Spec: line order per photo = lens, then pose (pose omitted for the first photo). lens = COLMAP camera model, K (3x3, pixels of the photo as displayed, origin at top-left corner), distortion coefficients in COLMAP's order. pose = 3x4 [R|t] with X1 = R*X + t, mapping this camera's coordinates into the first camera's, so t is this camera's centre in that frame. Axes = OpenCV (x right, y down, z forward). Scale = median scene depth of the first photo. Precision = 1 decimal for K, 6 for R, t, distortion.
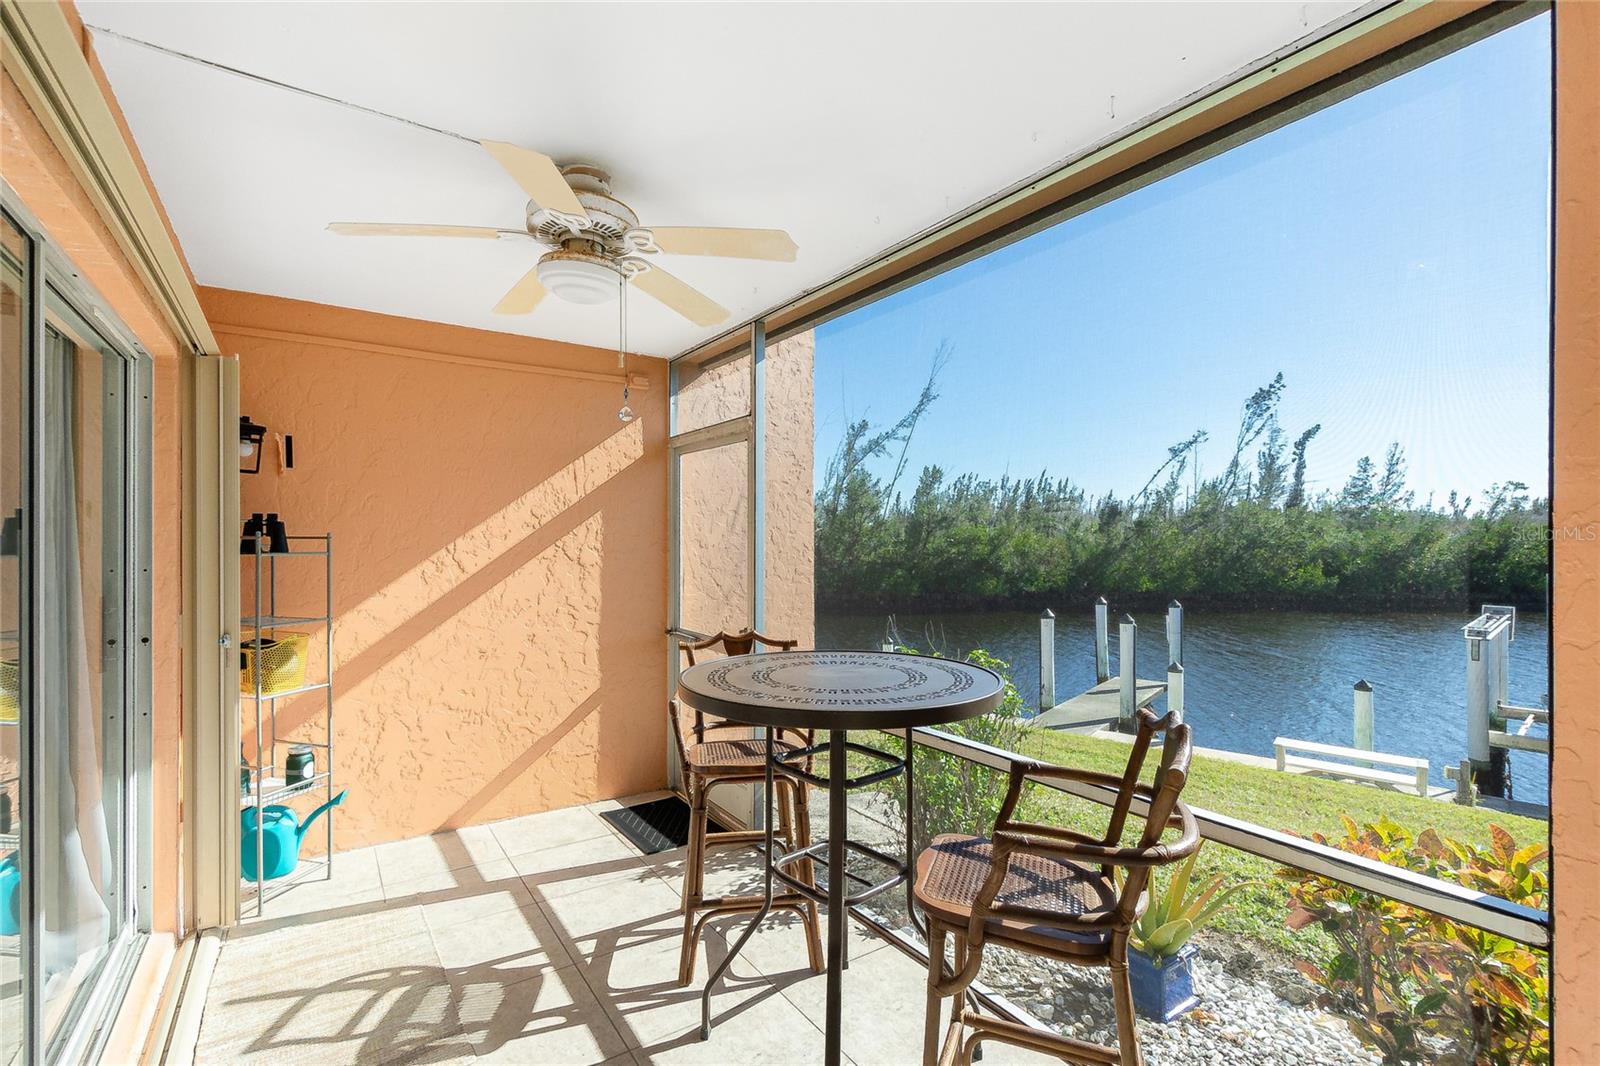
lens RADIAL K [[701.0, 0, 786.4], [0, 701.0, 543.7], [0, 0, 1]] dist [-0.005365, 0.001225]
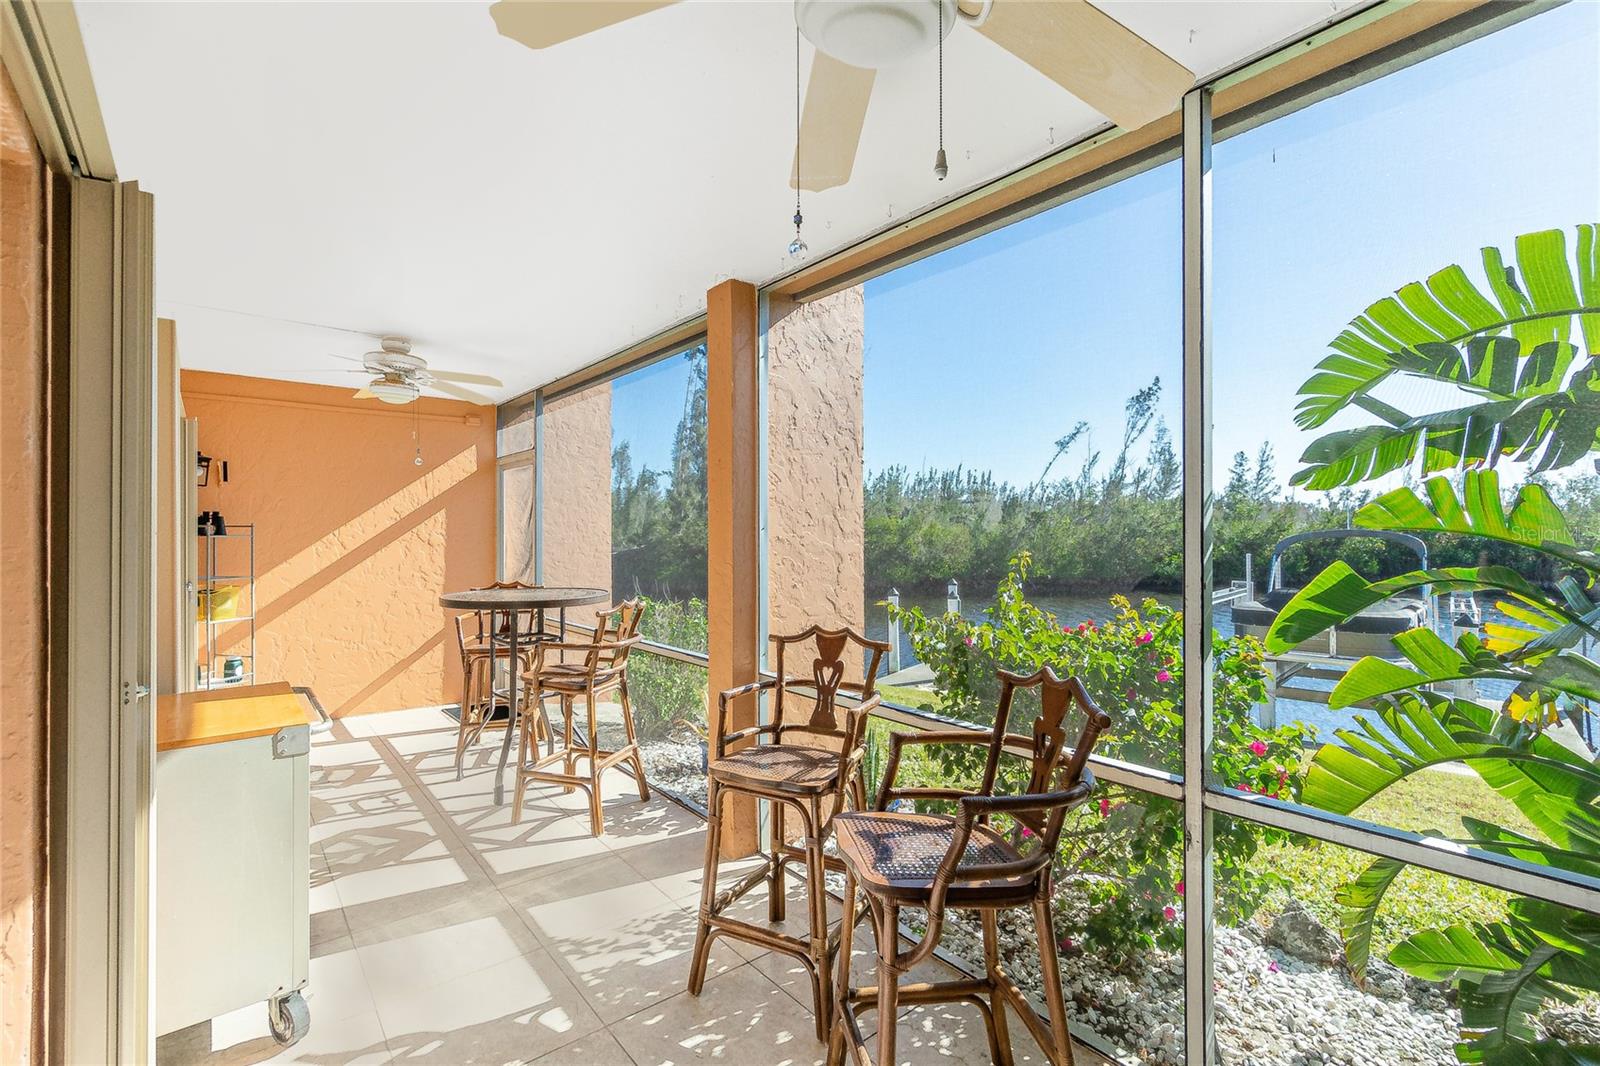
lens RADIAL K [[701.0, 0, 783.5], [0, 701.0, 529.0], [0, 0, 1]] dist [-0.005365, 0.001225]
pose [[0.996114, -0.001669, 0.088060, 0.326485], [0.002308, 0.999972, -0.007160, 0.009365], [-0.088046, 0.007336, 0.996089, -0.551262]]
